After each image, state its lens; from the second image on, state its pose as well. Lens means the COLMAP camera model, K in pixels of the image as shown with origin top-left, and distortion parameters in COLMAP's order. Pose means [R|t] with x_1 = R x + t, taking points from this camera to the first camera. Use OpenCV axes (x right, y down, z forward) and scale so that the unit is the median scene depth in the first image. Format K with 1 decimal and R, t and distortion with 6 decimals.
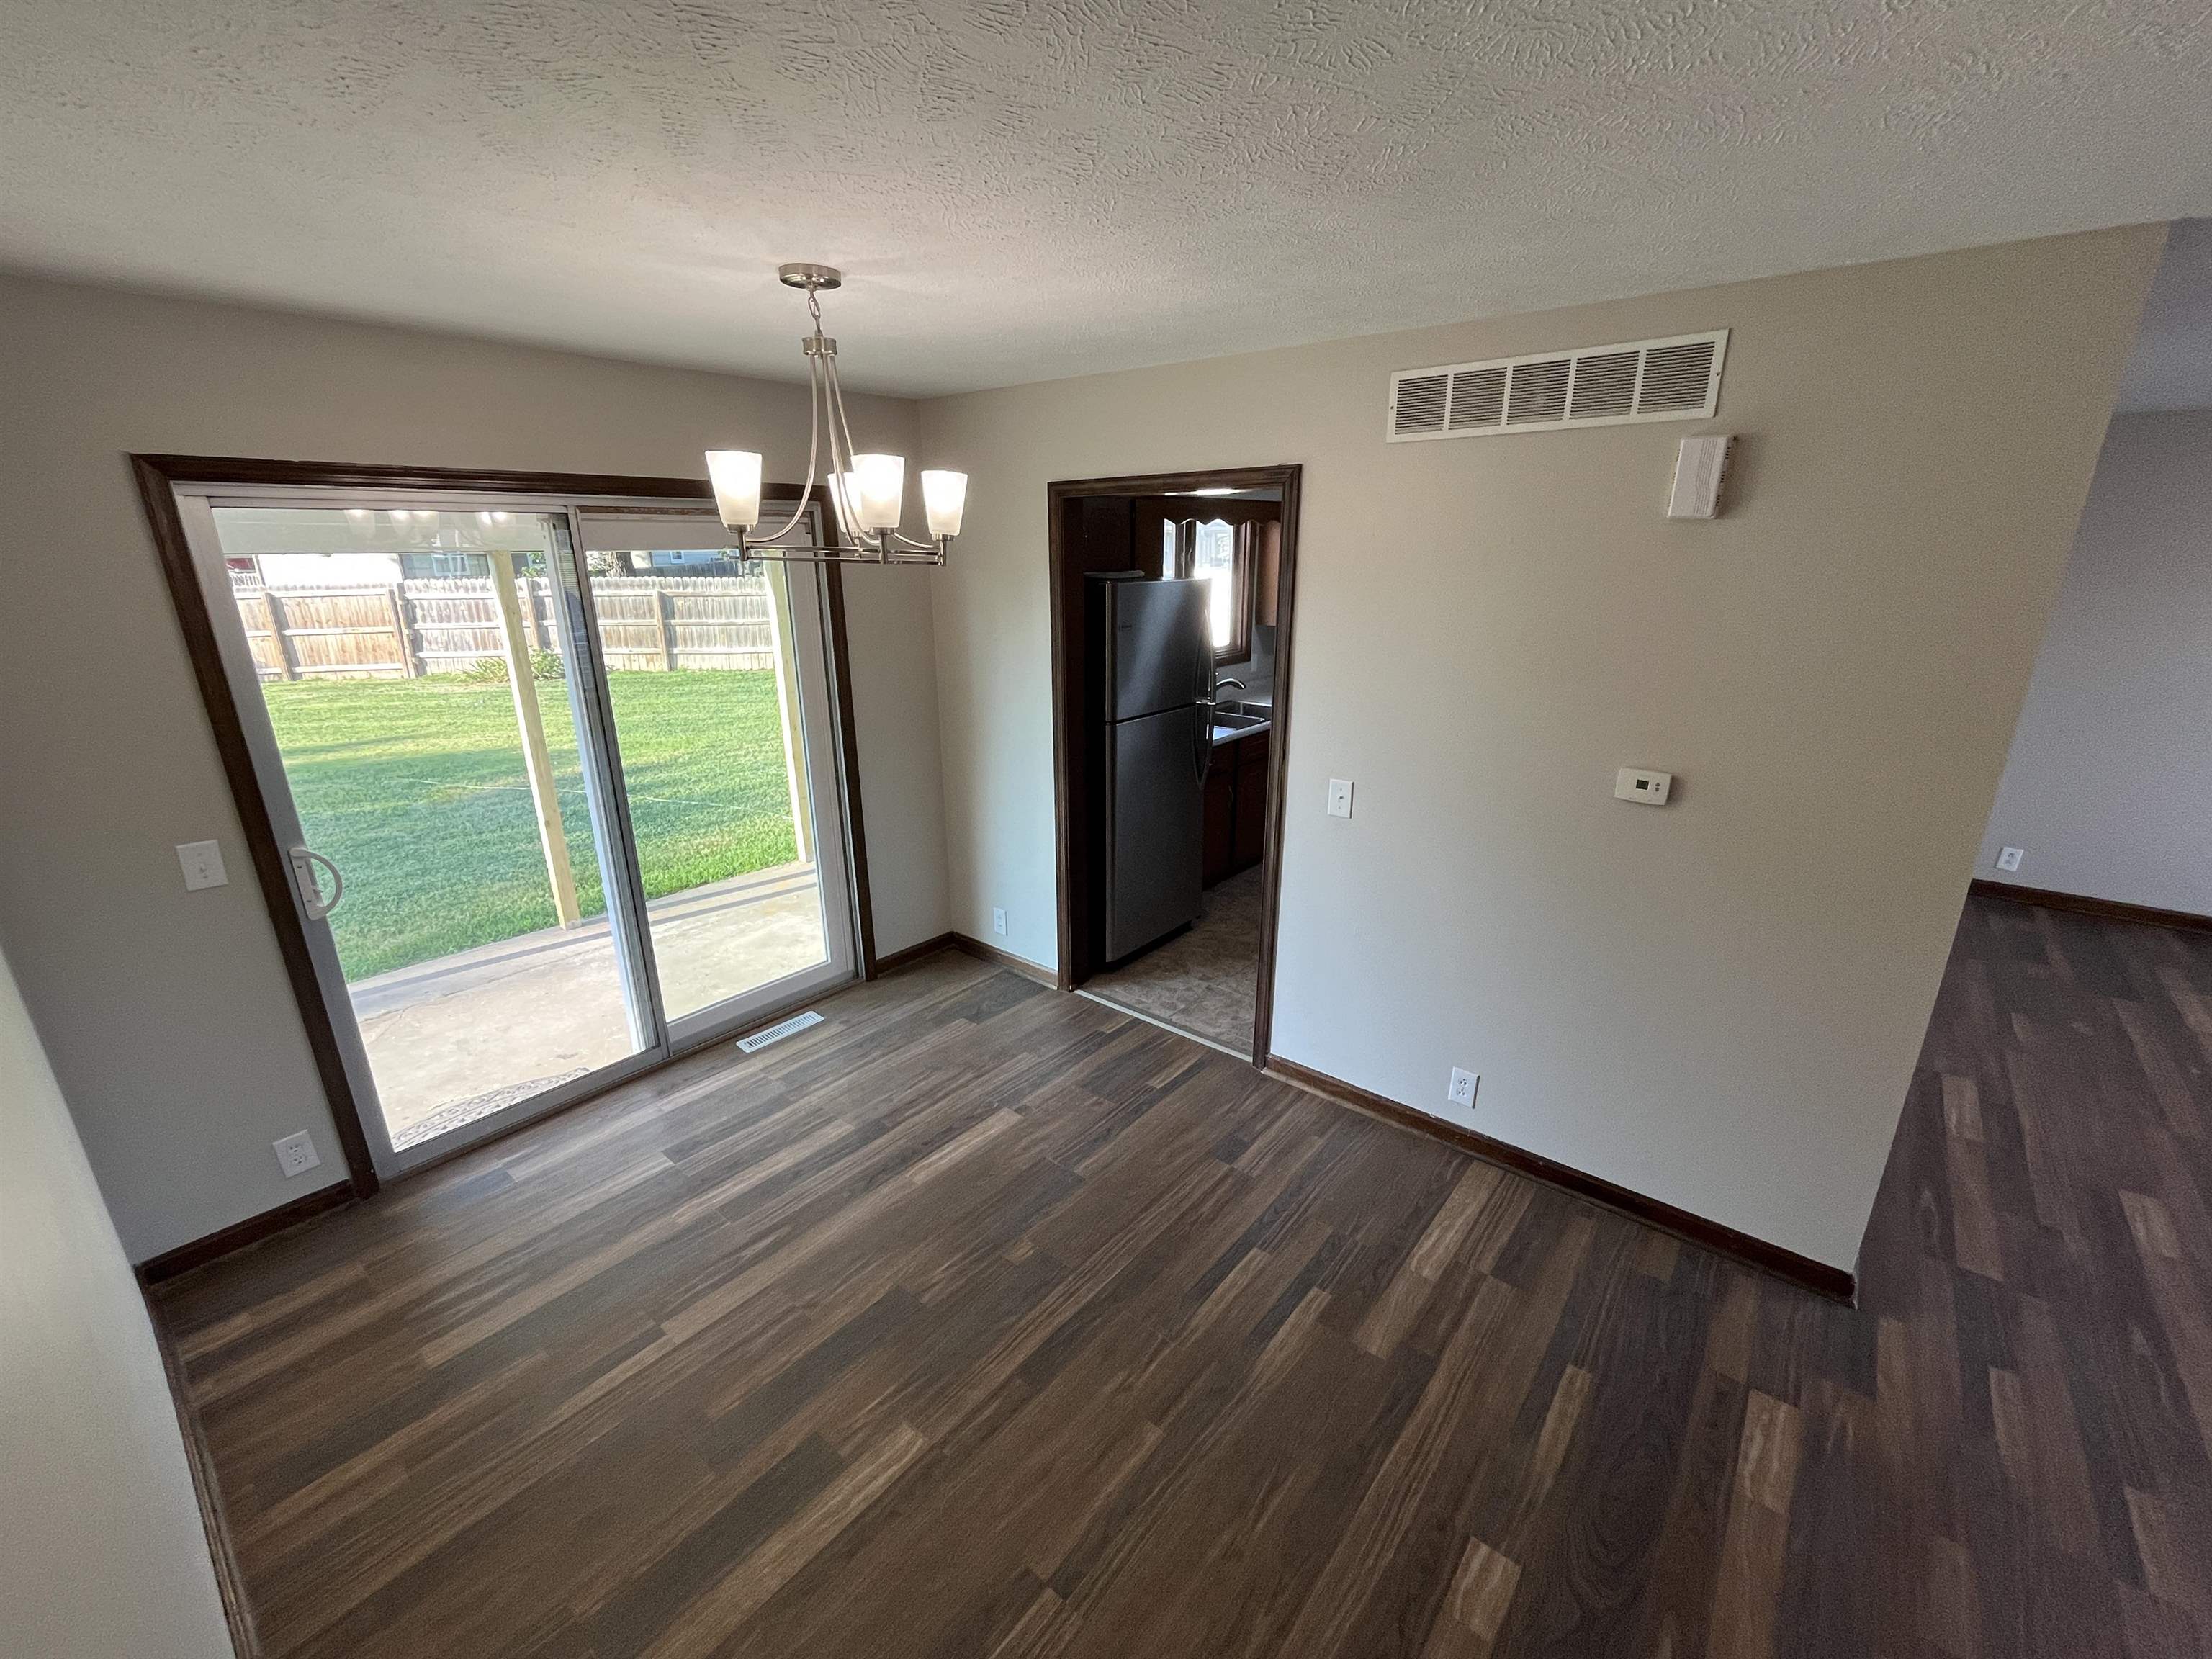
lens RADIAL K [[907.4, 0, 1106.4], [0, 907.4, 835.3], [0, 0, 1]] dist [-0.001953, -0.000028]
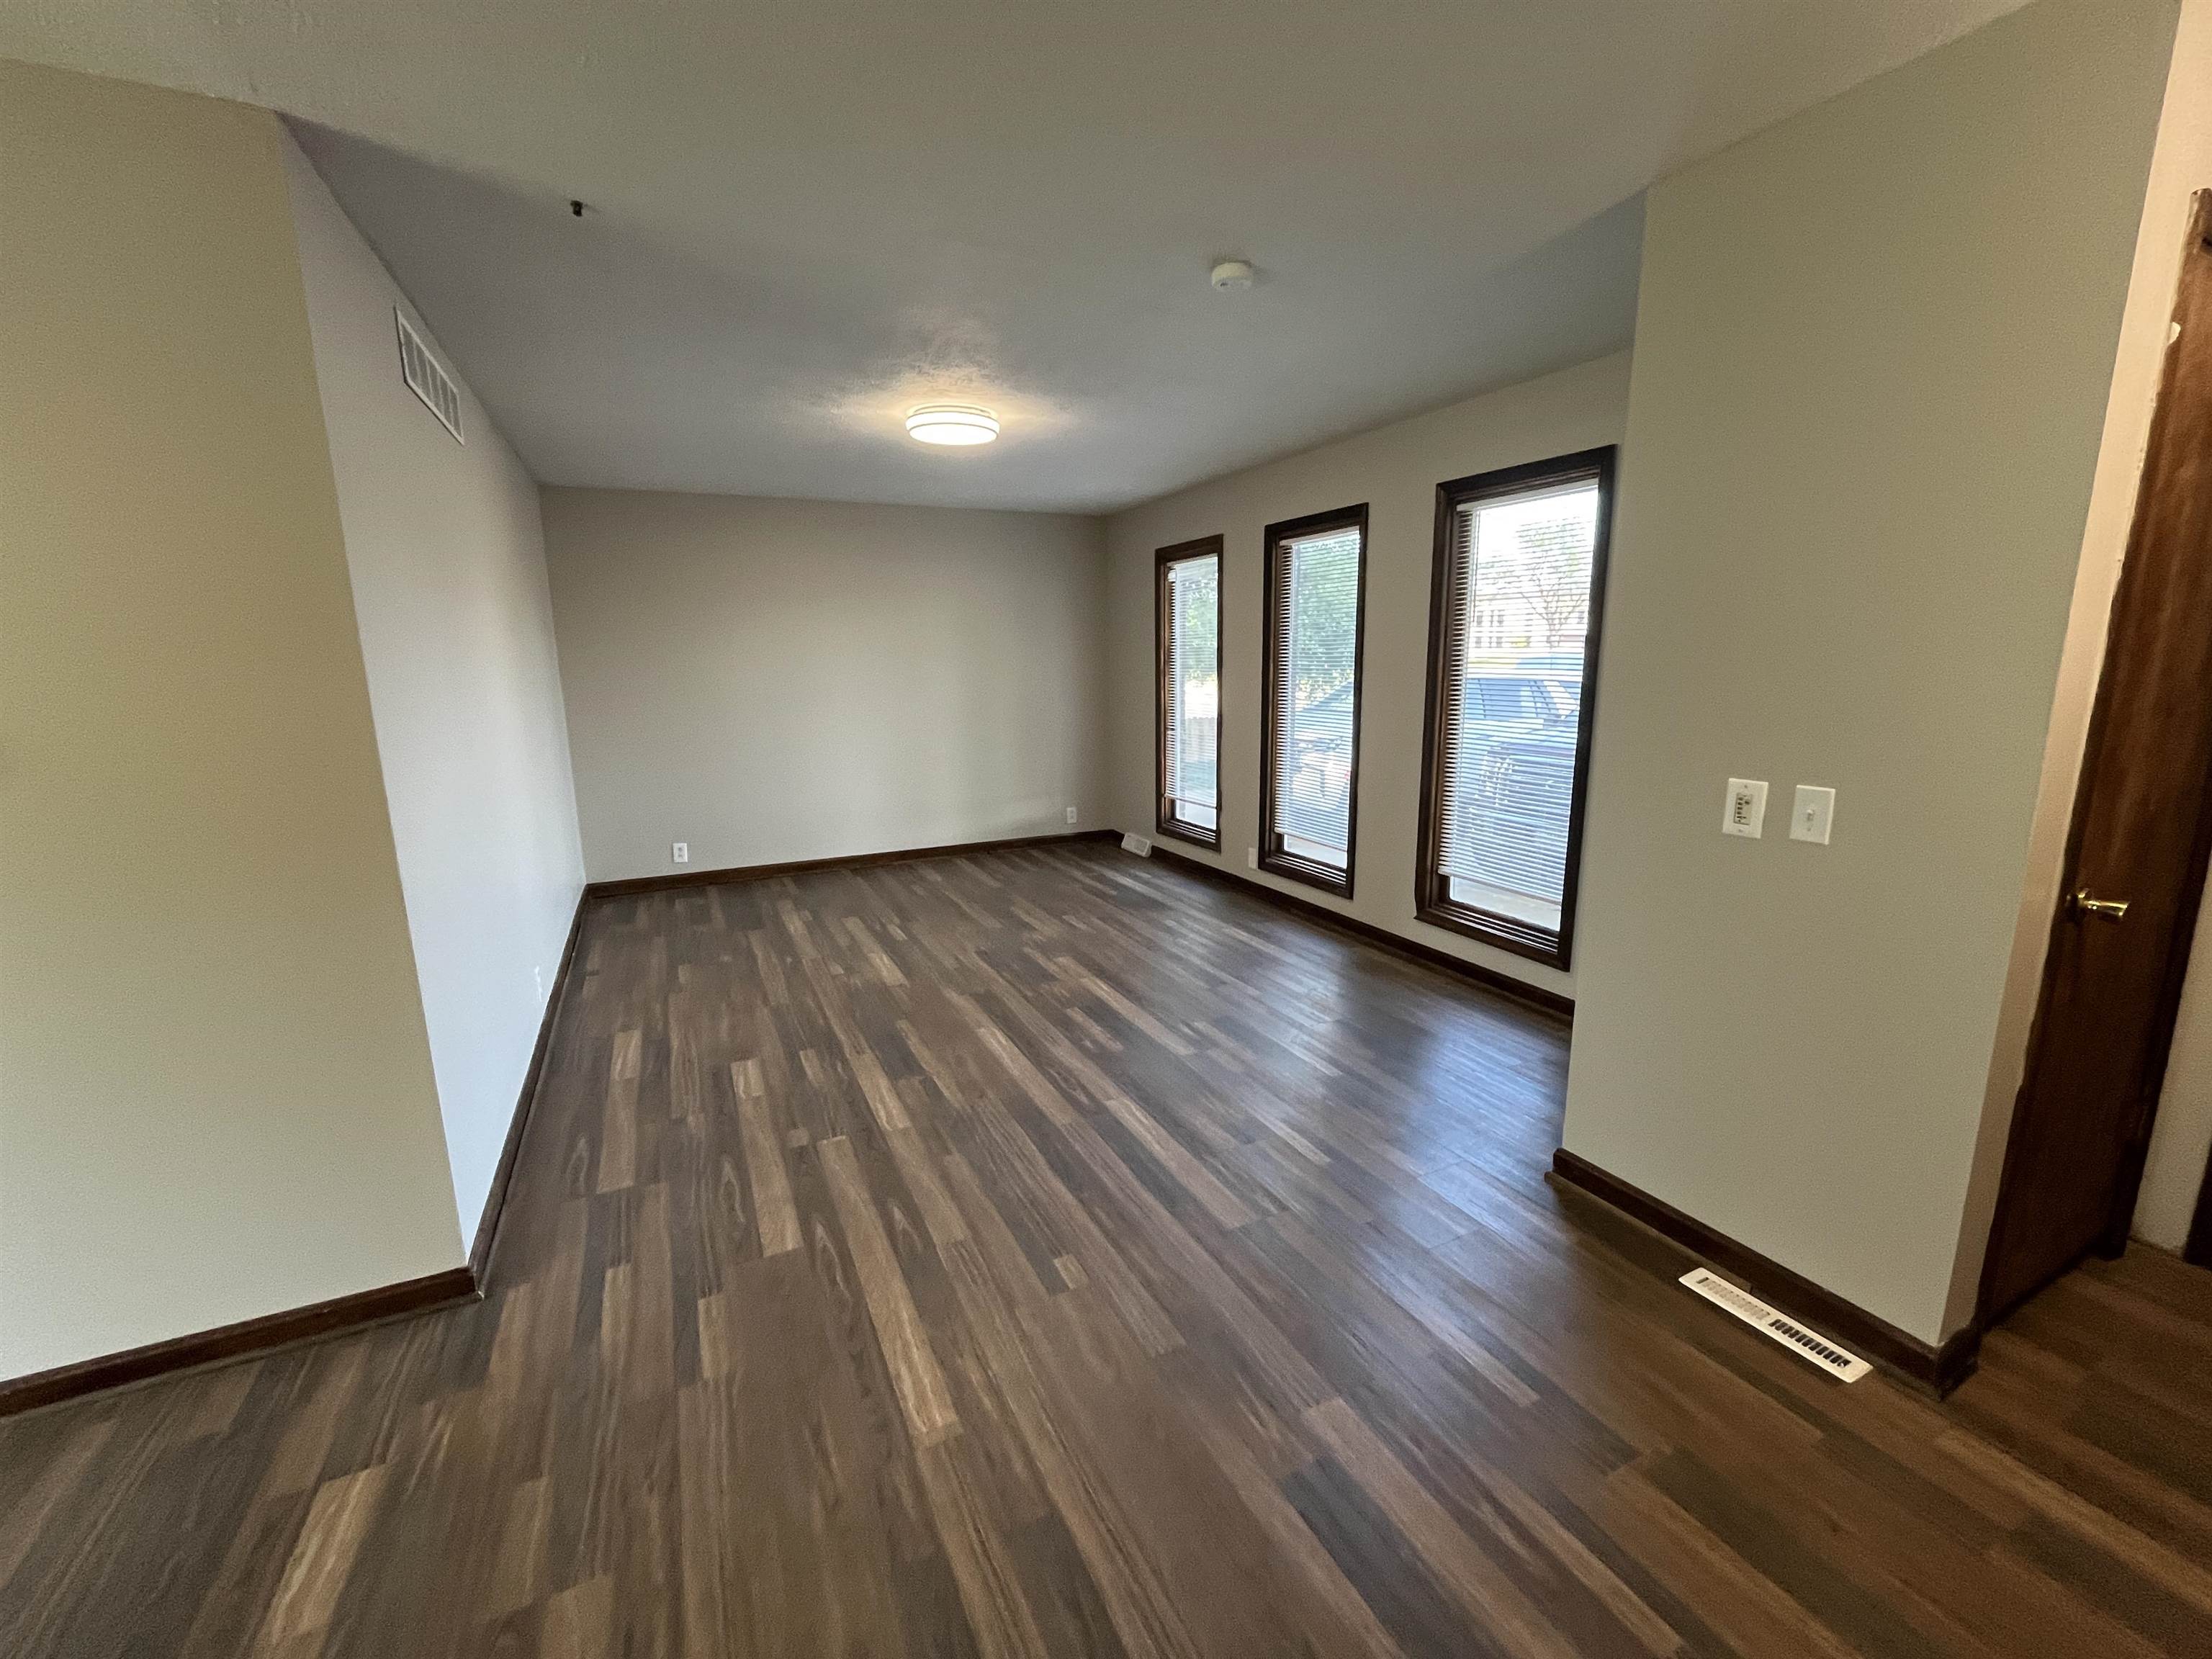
lens RADIAL K [[907.4, 0, 1103.4], [0, 907.4, 823.7], [0, 0, 1]] dist [-0.001953, -0.000028]
pose [[0.419706, -0.166354, 0.892285, 0.254370], [0.292252, 0.955476, 0.040668, 0.151614], [-0.859323, 0.243703, 0.449636, -0.033260]]
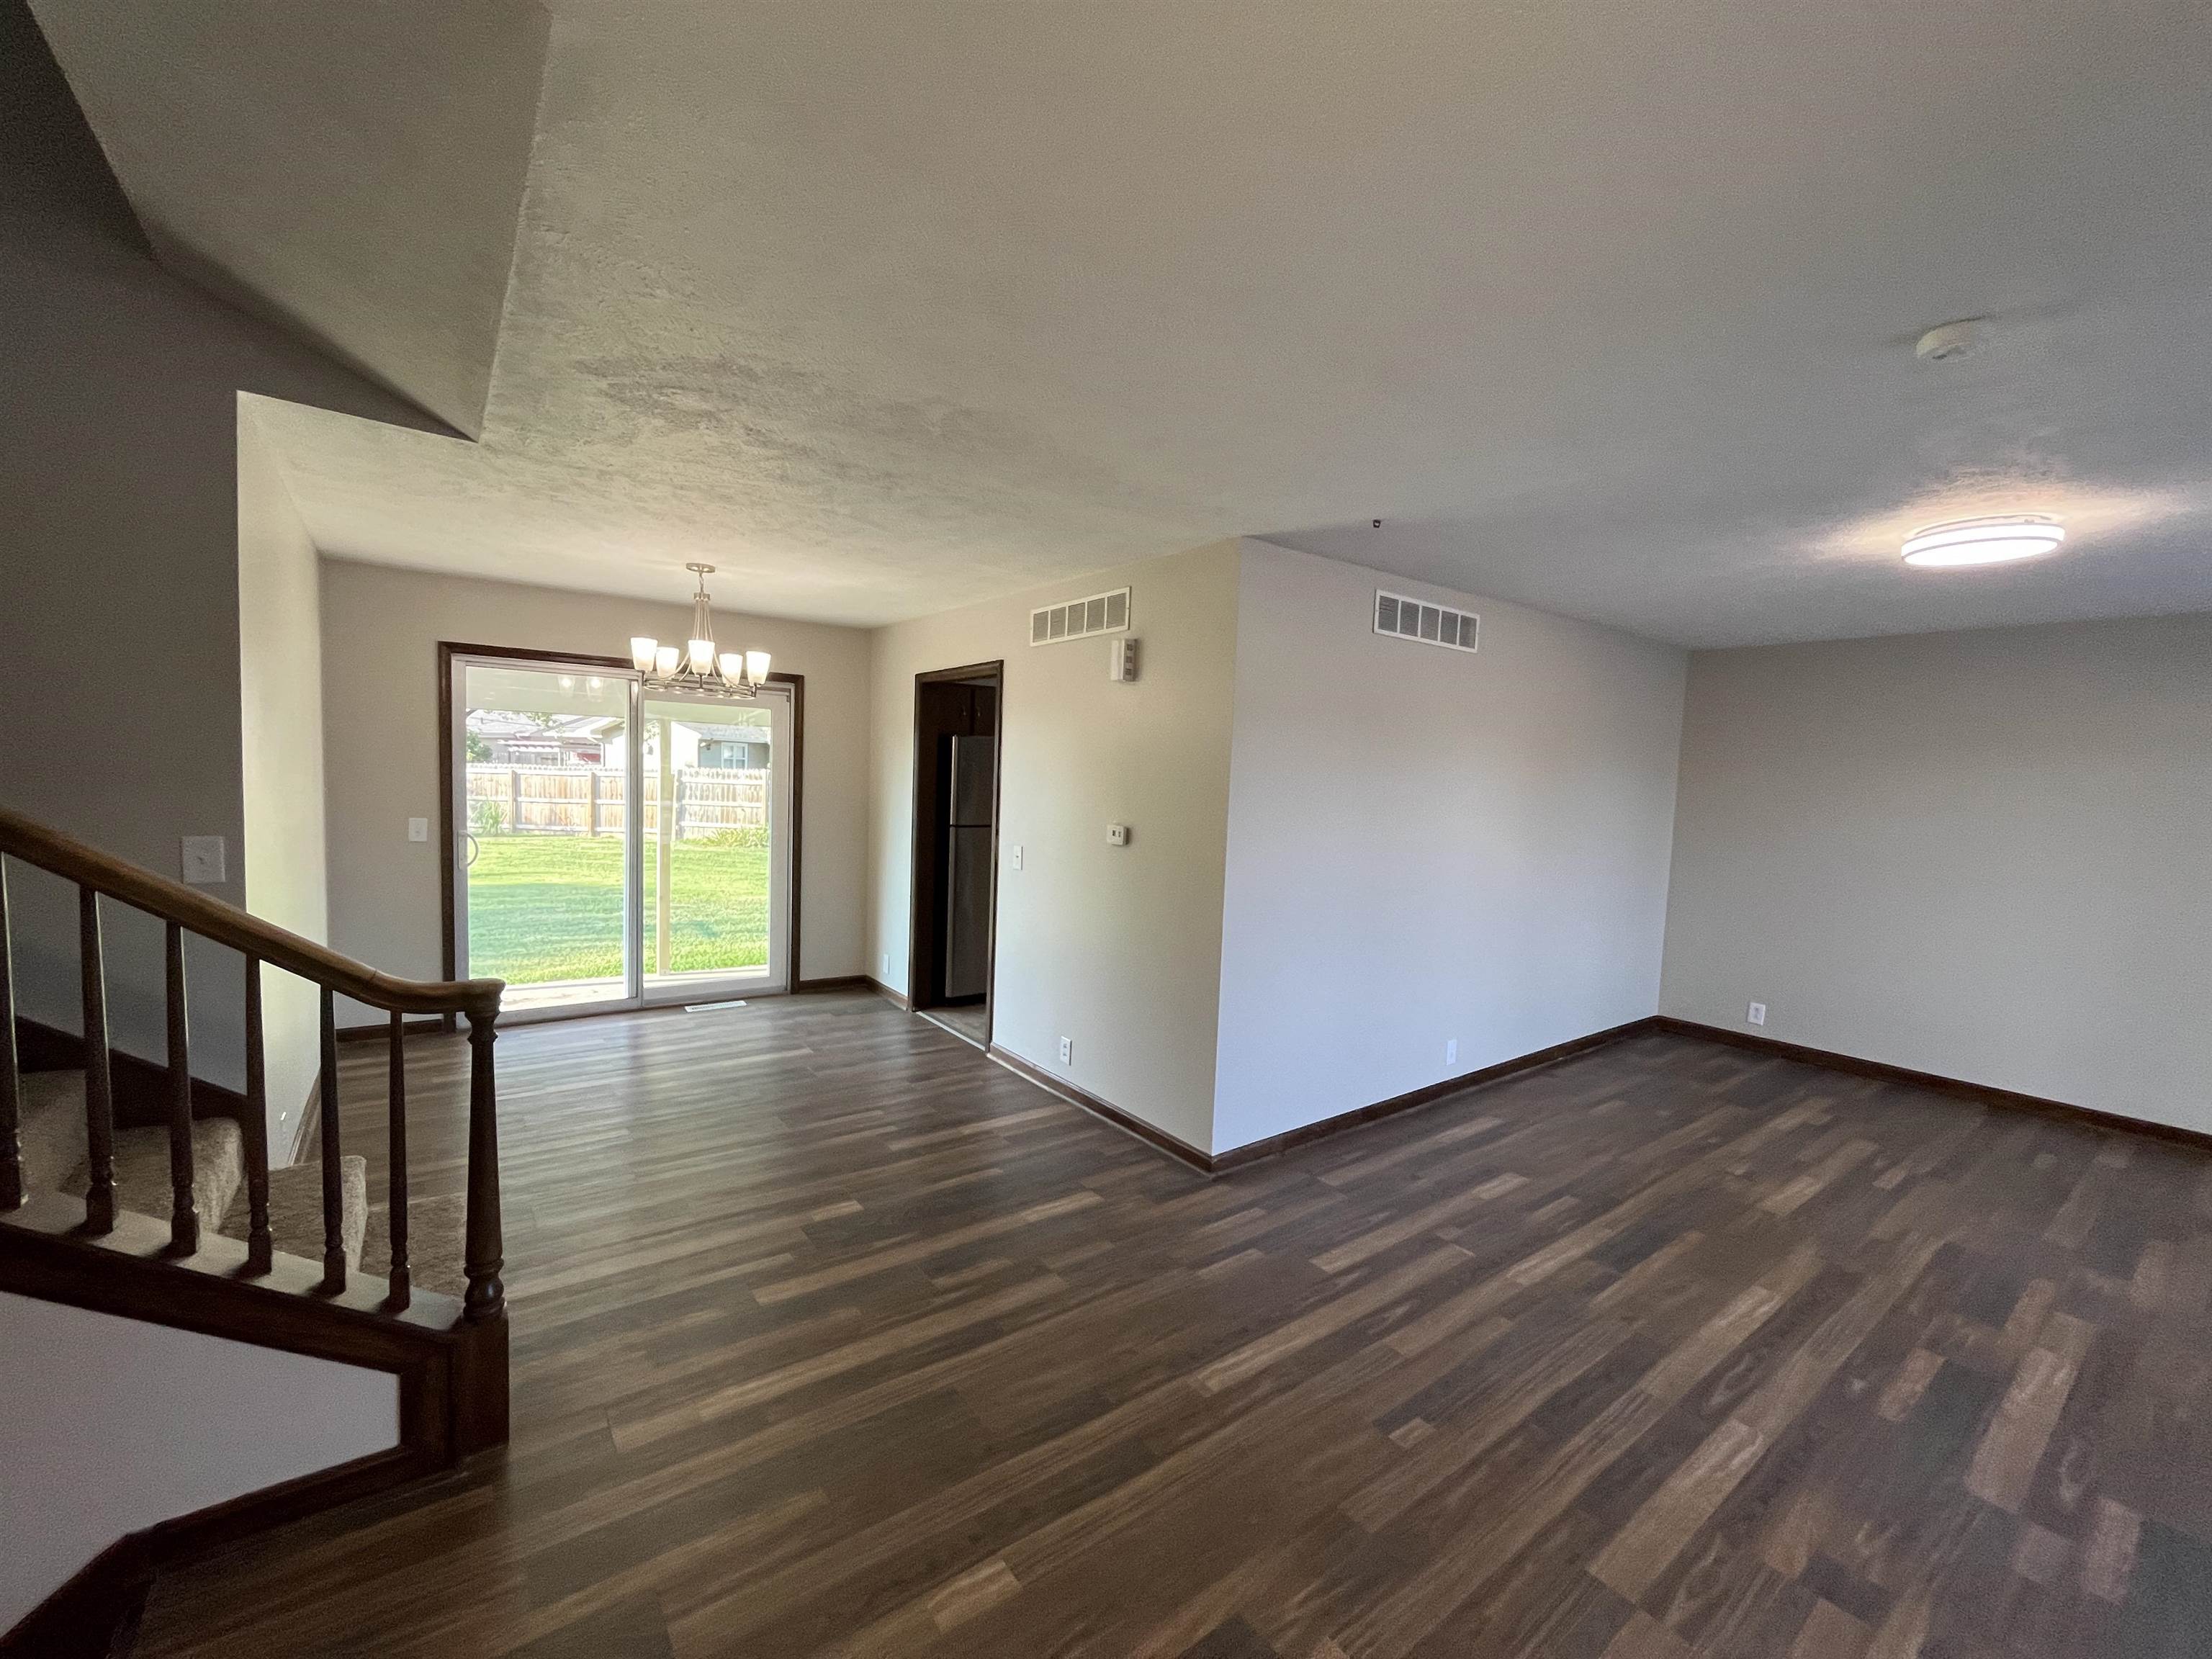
lens RADIAL K [[907.4, 0, 1110.5], [0, 907.4, 835.8], [0, 0, 1]] dist [-0.001953, -0.000028]
pose [[0.970703, 0.057151, -0.233388, 0.690593], [-0.112414, 0.966465, -0.230888, 0.238262], [0.212365, 0.250359, 0.944575, -0.412902]]
